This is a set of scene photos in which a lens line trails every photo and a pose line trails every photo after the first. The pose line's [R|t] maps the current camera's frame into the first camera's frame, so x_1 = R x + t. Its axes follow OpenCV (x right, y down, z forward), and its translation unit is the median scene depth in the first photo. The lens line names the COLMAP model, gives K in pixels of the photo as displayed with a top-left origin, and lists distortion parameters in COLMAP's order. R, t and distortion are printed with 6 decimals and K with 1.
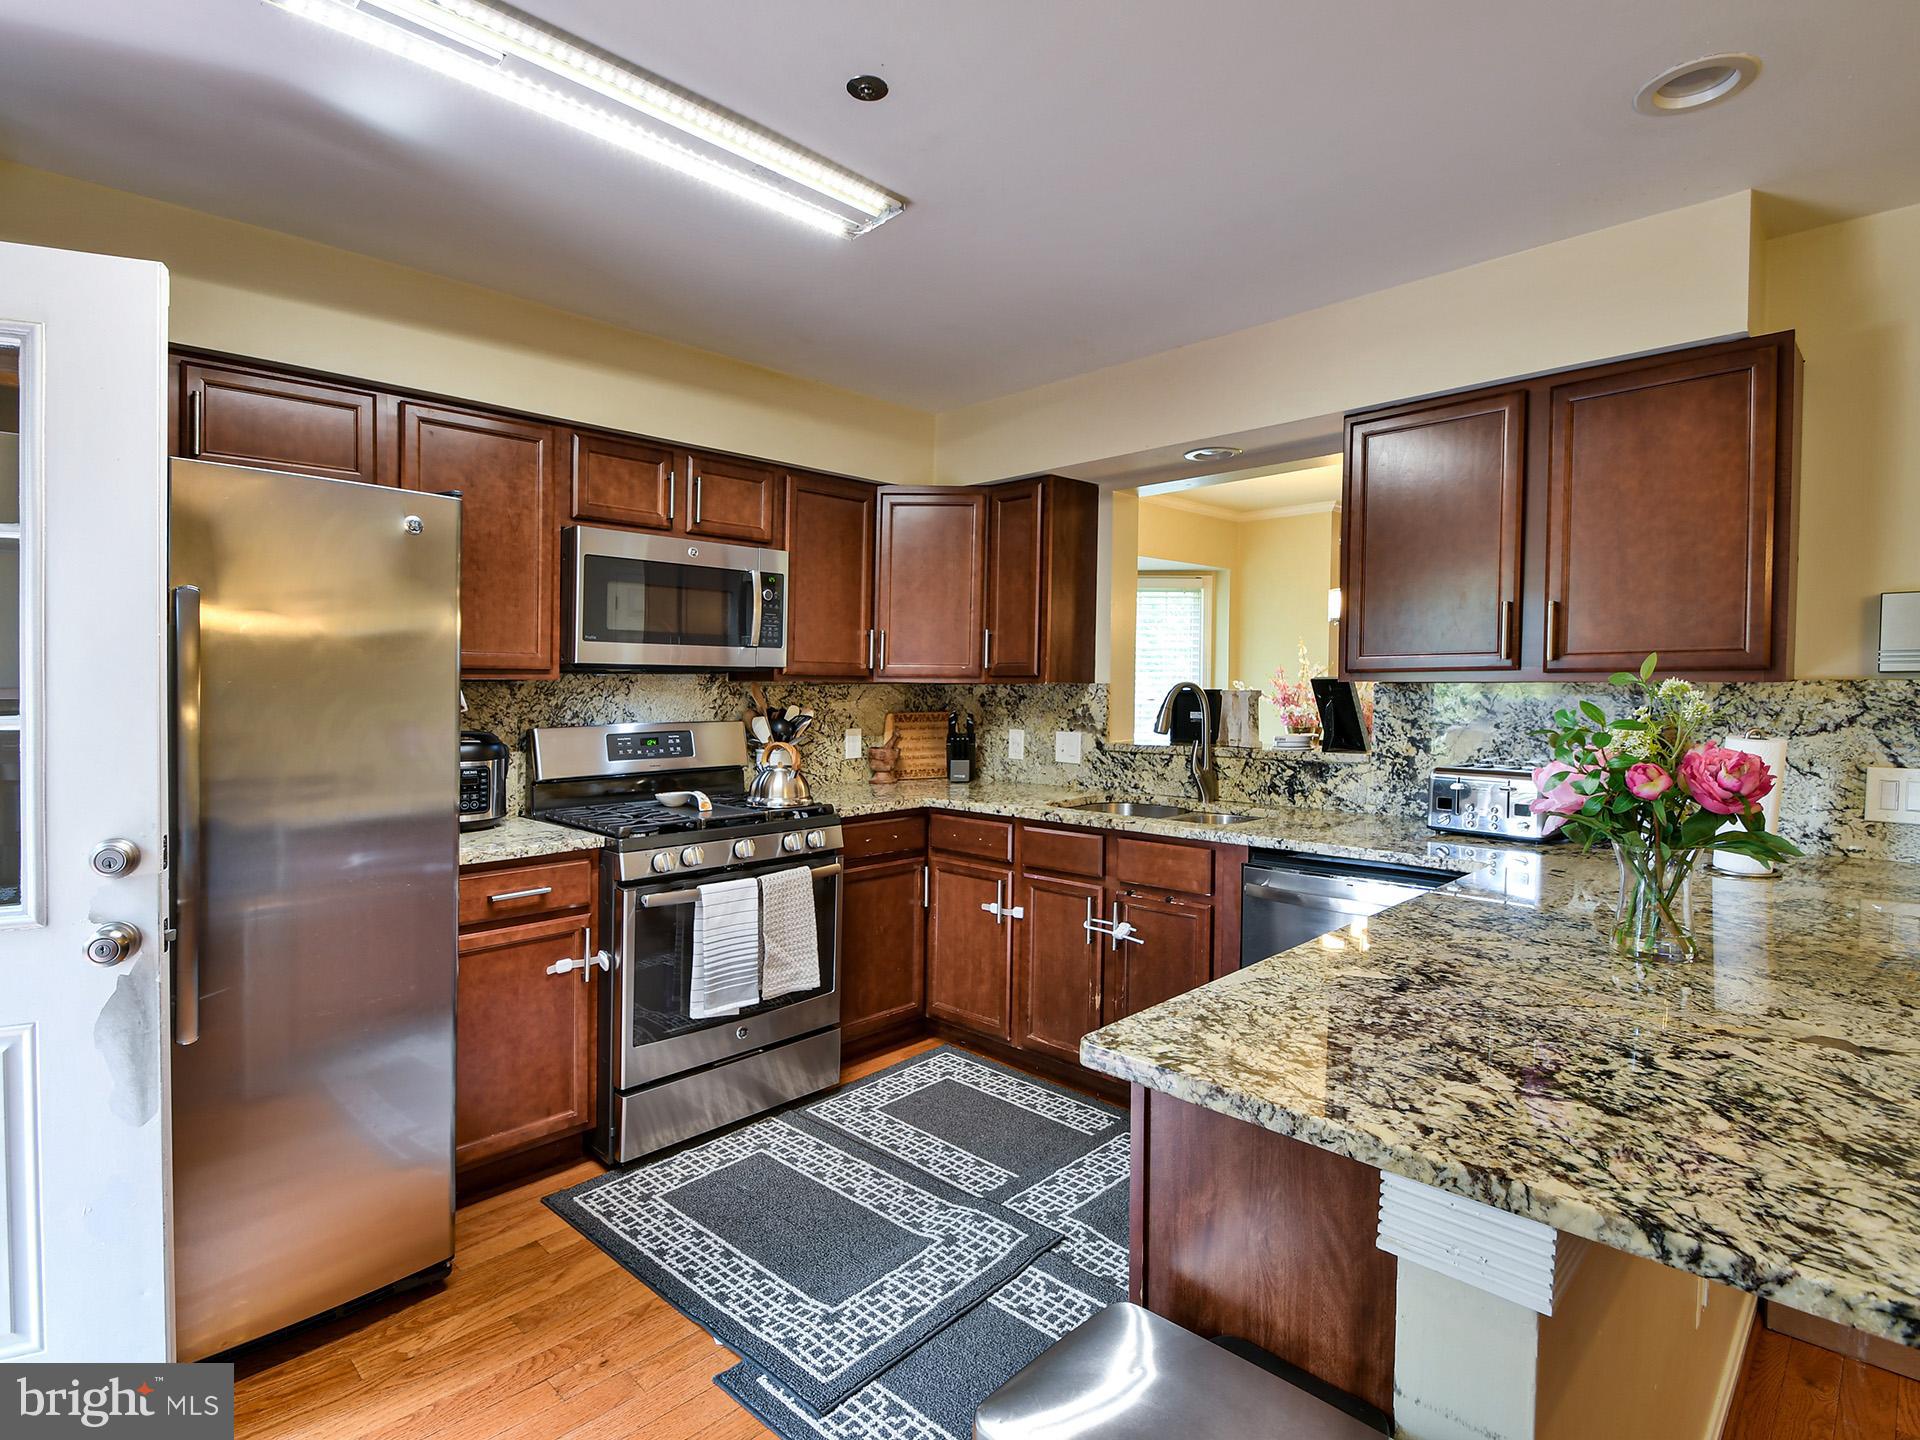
lens RADIAL K [[987.8, 0, 961.9], [0, 987.8, 744.4], [0, 0, 1]] dist [-0.004475, -0.001991]
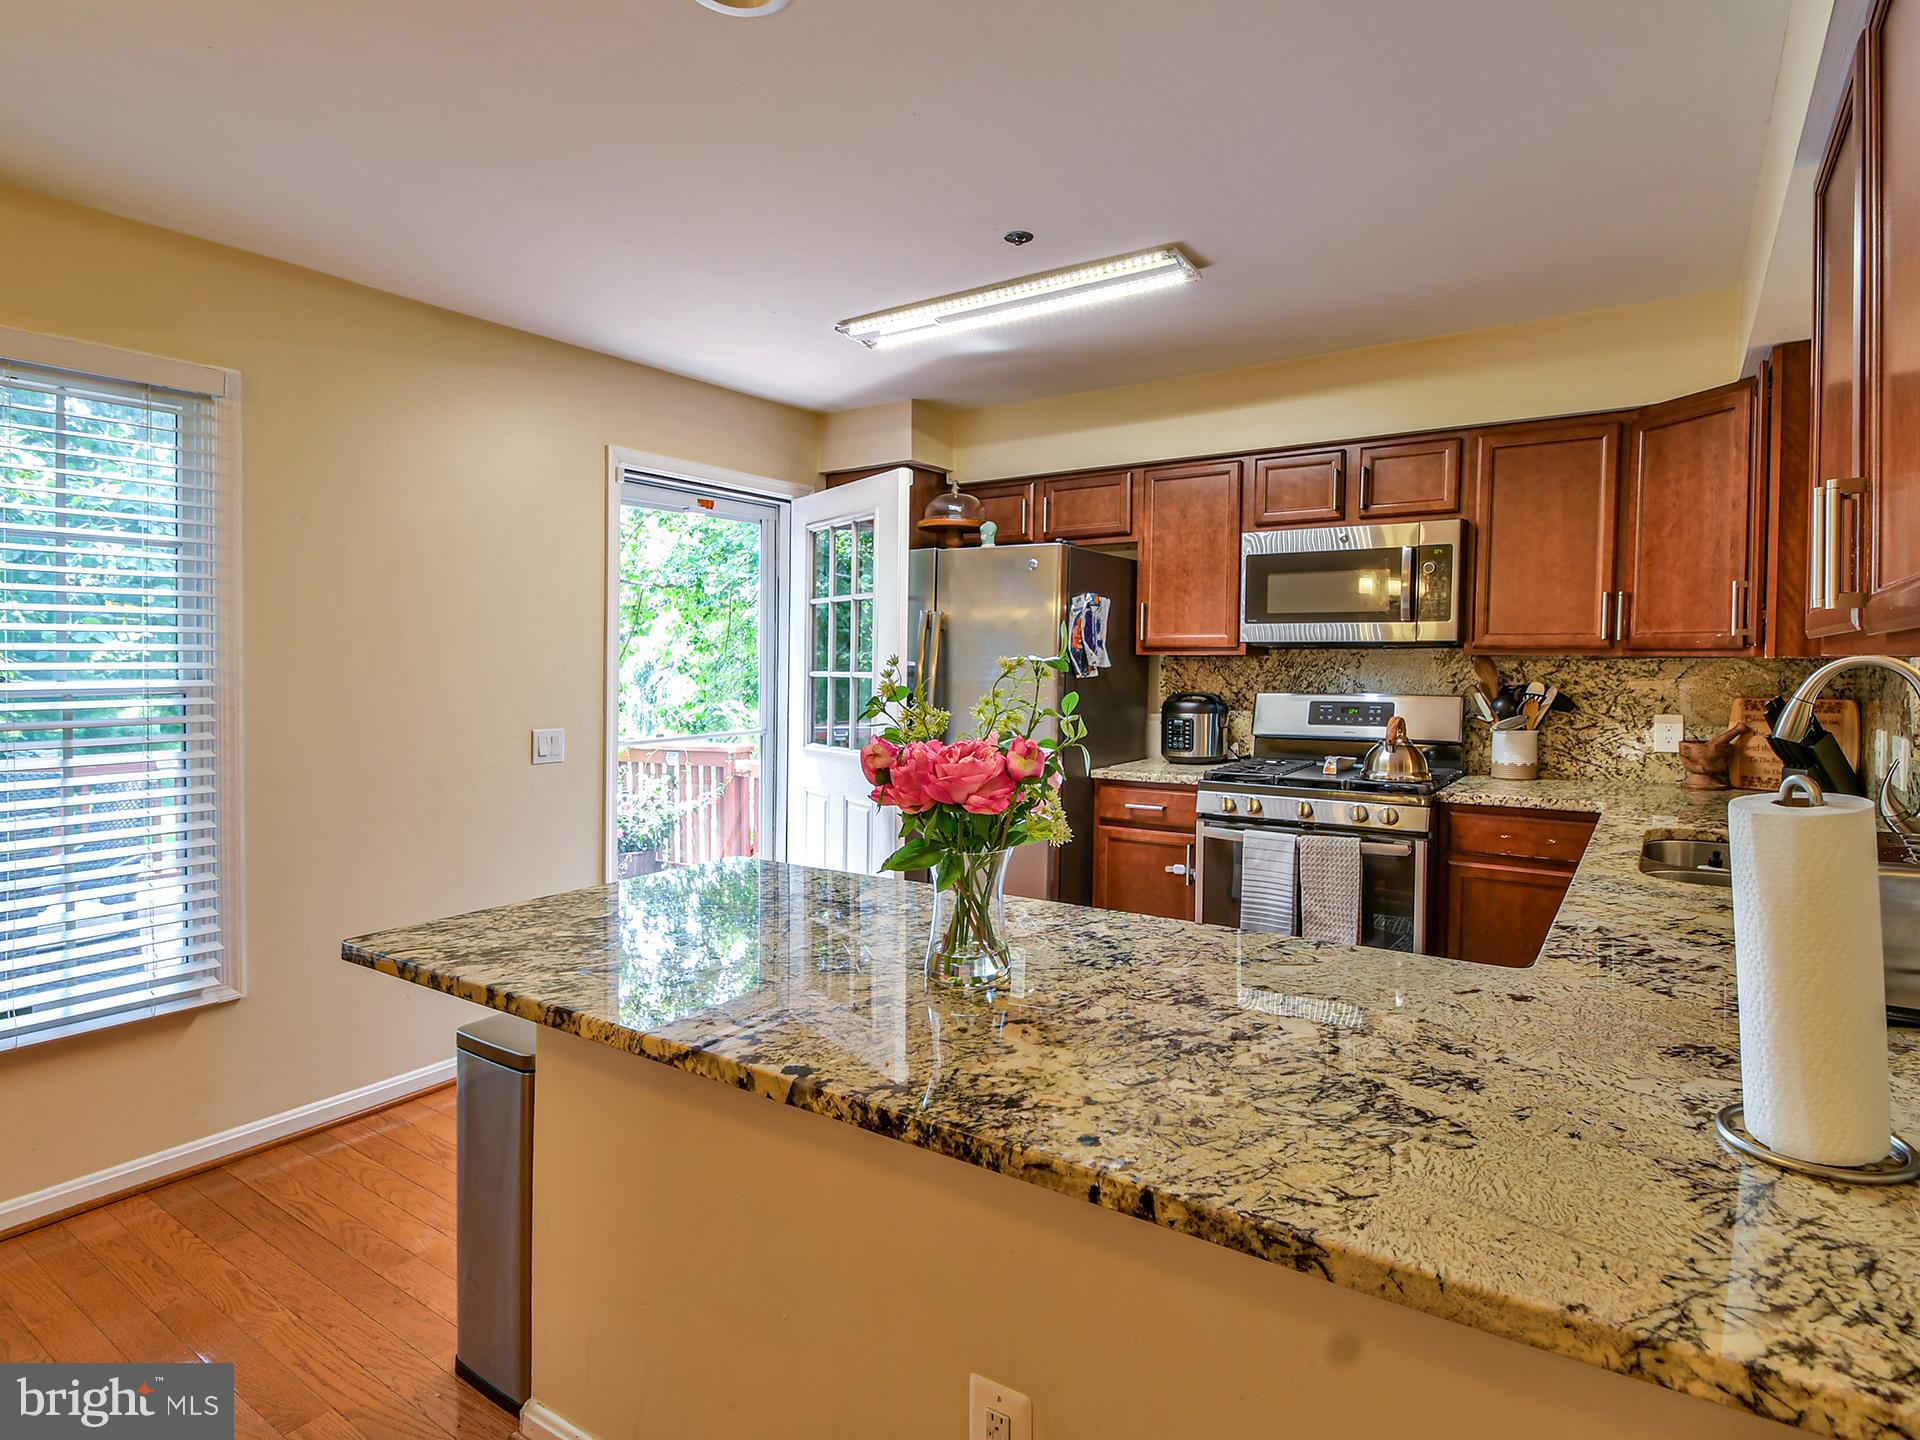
lens RADIAL K [[1017.3, 0, 984.1], [0, 1017.3, 689.5], [0, 0, 1]] dist [-0.002817, -0.001712]
pose [[0.180485, 0.029449, -0.983137, 0.712609], [-0.059372, 0.998055, 0.018996, -0.022815], [0.981784, 0.054942, 0.181882, 0.381138]]
